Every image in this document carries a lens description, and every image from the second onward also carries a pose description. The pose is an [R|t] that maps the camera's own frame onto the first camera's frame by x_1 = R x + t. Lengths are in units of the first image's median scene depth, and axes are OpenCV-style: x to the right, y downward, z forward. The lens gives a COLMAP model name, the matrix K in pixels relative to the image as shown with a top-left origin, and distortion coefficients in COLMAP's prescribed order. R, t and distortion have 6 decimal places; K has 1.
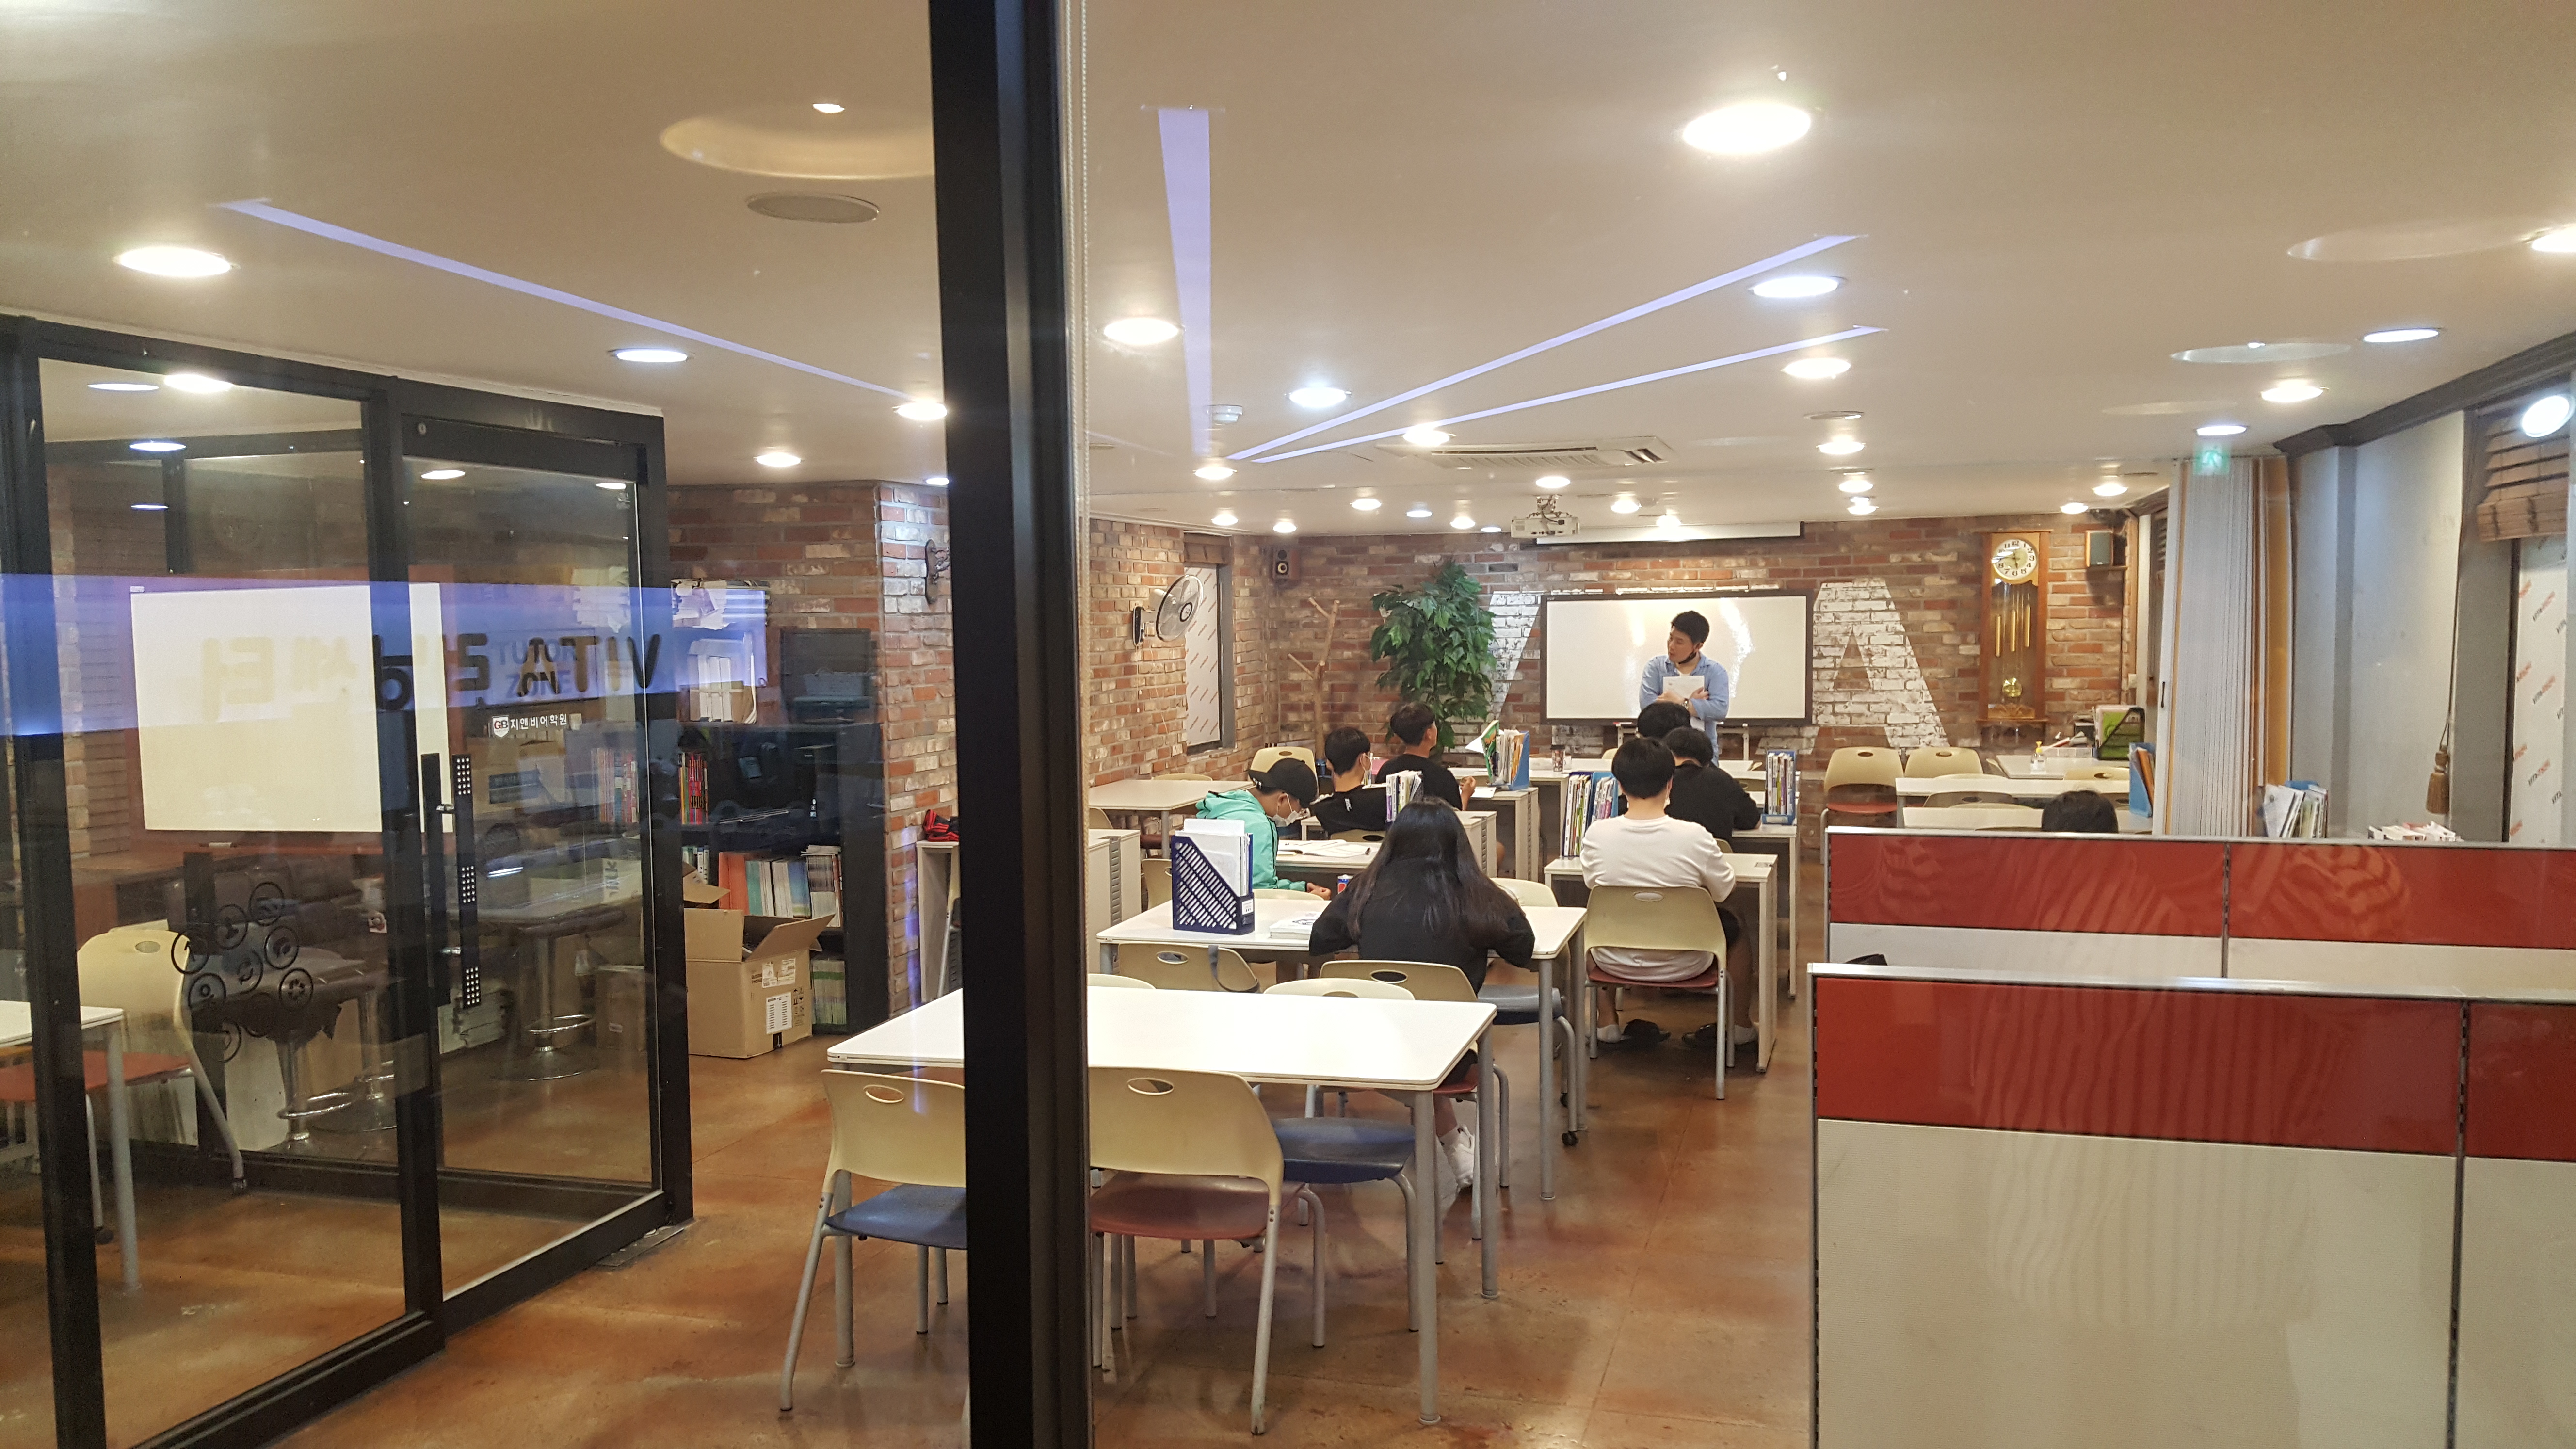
lens RADIAL K [[2001.4, 0, 1294.6], [0, 2001.4, 754.2], [0, 0, 1]] dist [0.176387, -0.296215]
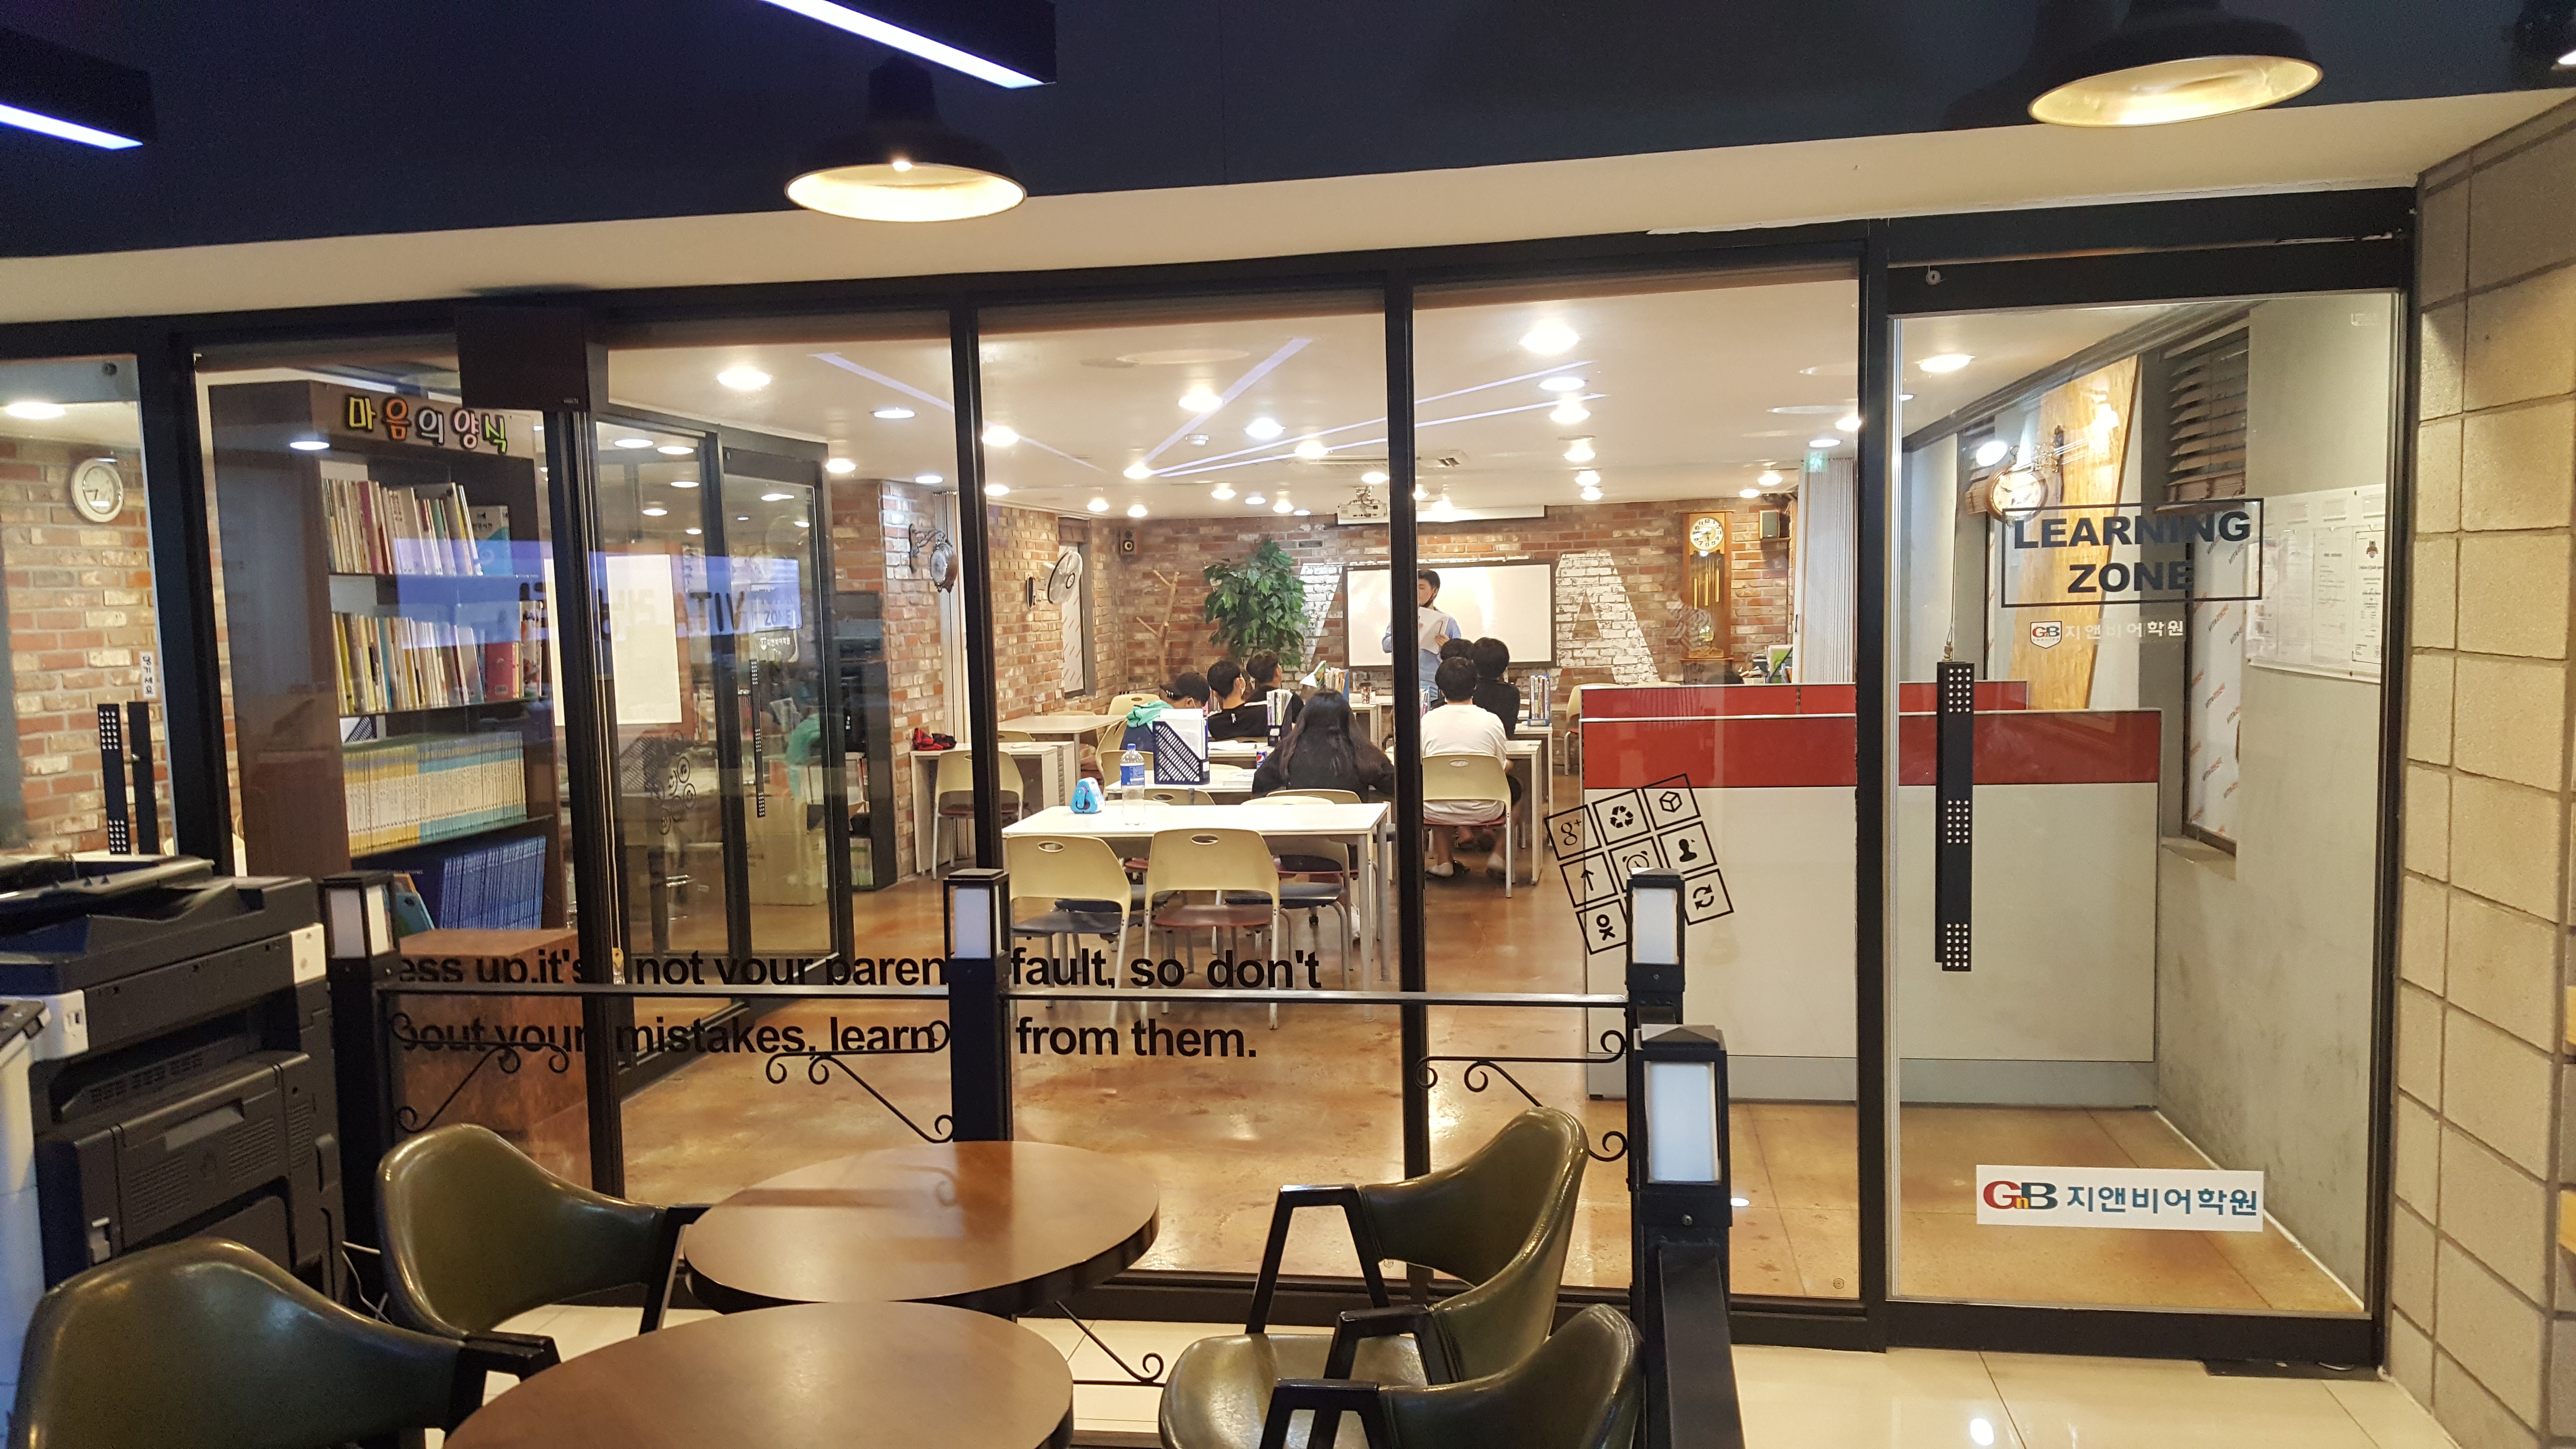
lens RADIAL K [[1872.0, 0, 1312.2], [0, 1872.0, 773.7], [0, 0, 1]] dist [0.161774, -0.224229]
pose [[0.991856, -0.026164, 0.124651, -0.044028], [0.022846, 0.999348, 0.027970, 0.016155], [-0.125301, -0.024894, 0.991806, -0.148283]]
